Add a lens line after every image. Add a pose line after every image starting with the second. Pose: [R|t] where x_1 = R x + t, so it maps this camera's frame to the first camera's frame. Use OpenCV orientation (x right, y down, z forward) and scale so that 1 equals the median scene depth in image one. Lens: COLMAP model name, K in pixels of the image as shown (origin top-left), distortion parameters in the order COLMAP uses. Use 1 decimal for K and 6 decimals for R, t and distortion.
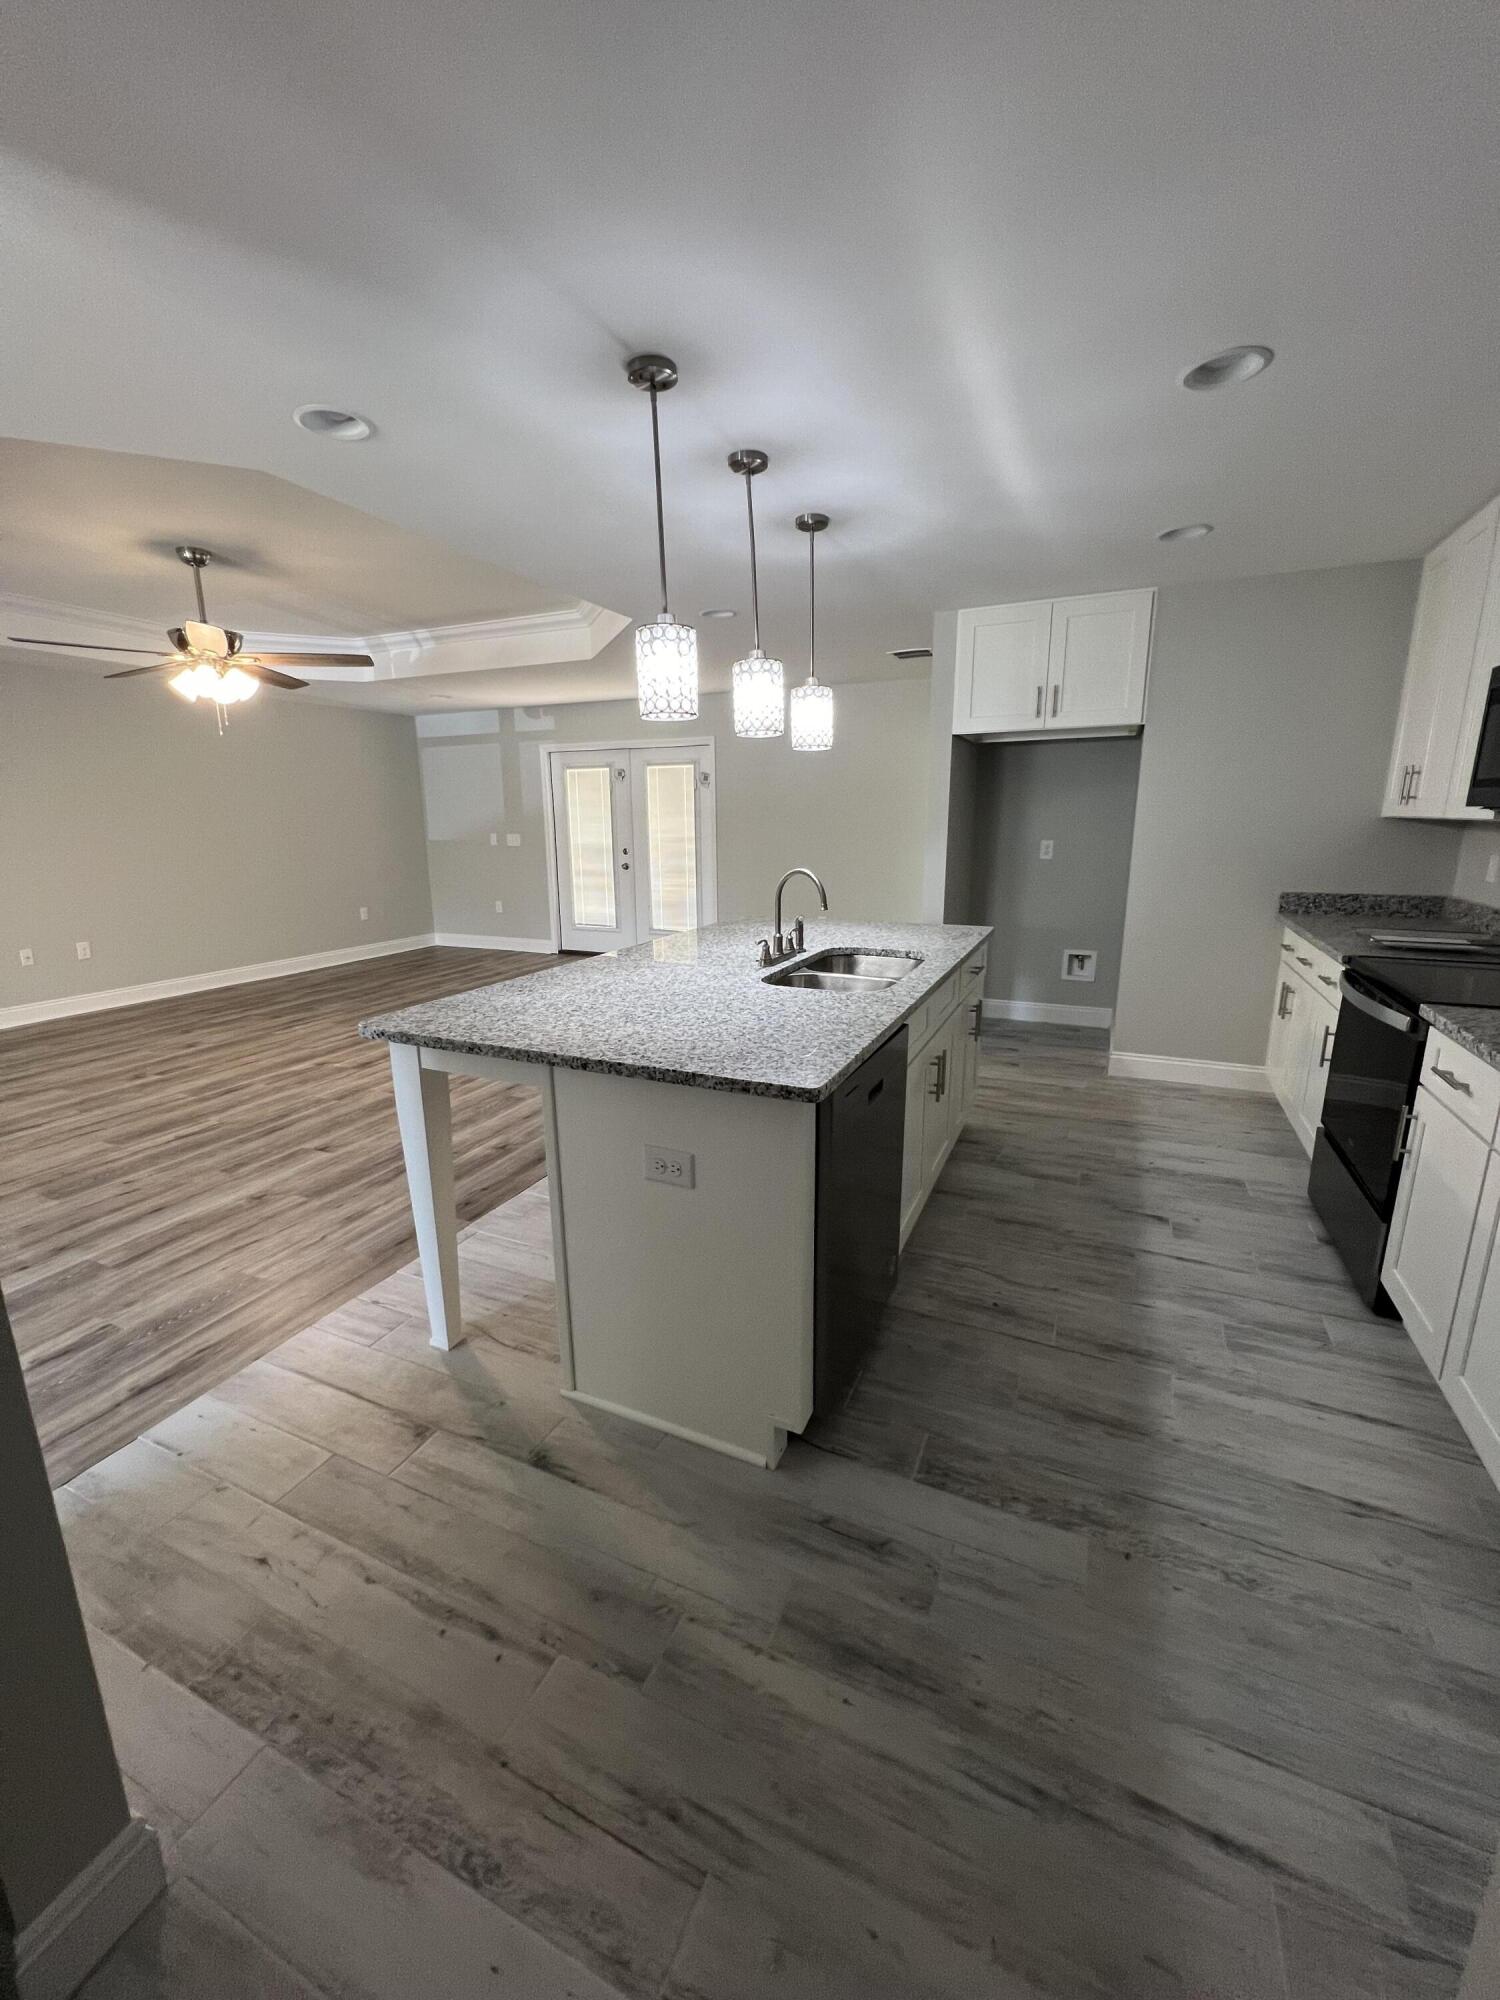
lens RADIAL K [[857.5, 0, 746.3], [0, 857.5, 1013.7], [0, 0, 1]] dist [0.001923, 0.000131]
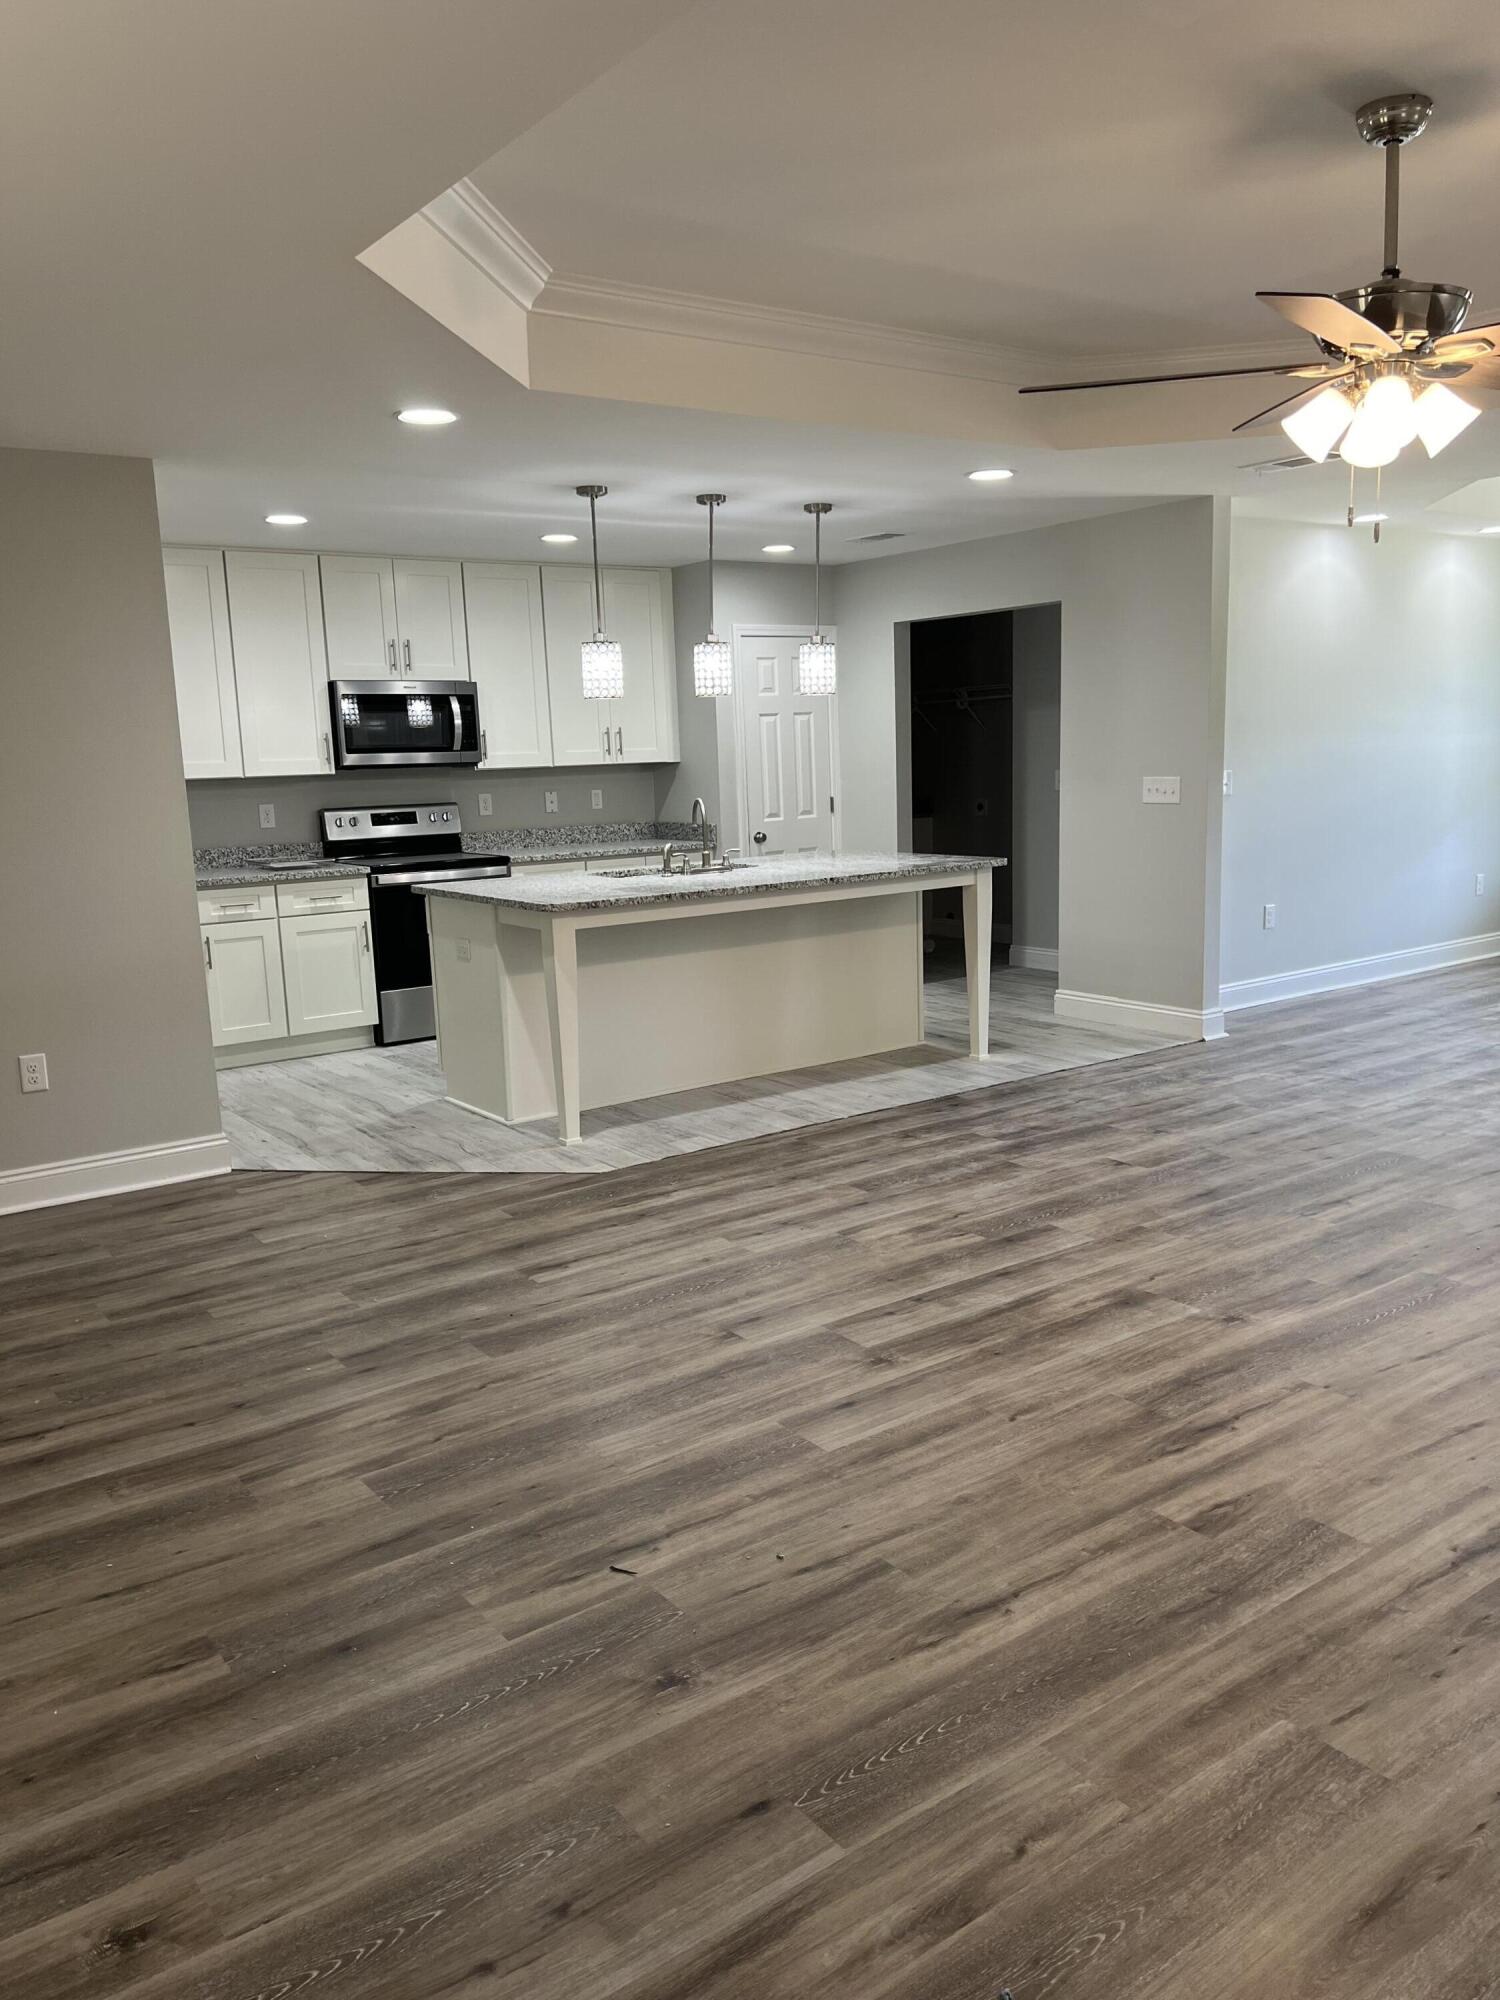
lens RADIAL K [[1341.8, 0, 740.3], [0, 1341.8, 998.1], [0, 0, 1]] dist [0.060183, -0.001431]
pose [[-0.865010, -0.057820, 0.498412, -0.878369], [0.152748, 0.915845, 0.371344, -0.544196], [-0.477939, 0.397348, -0.783383, 2.278879]]
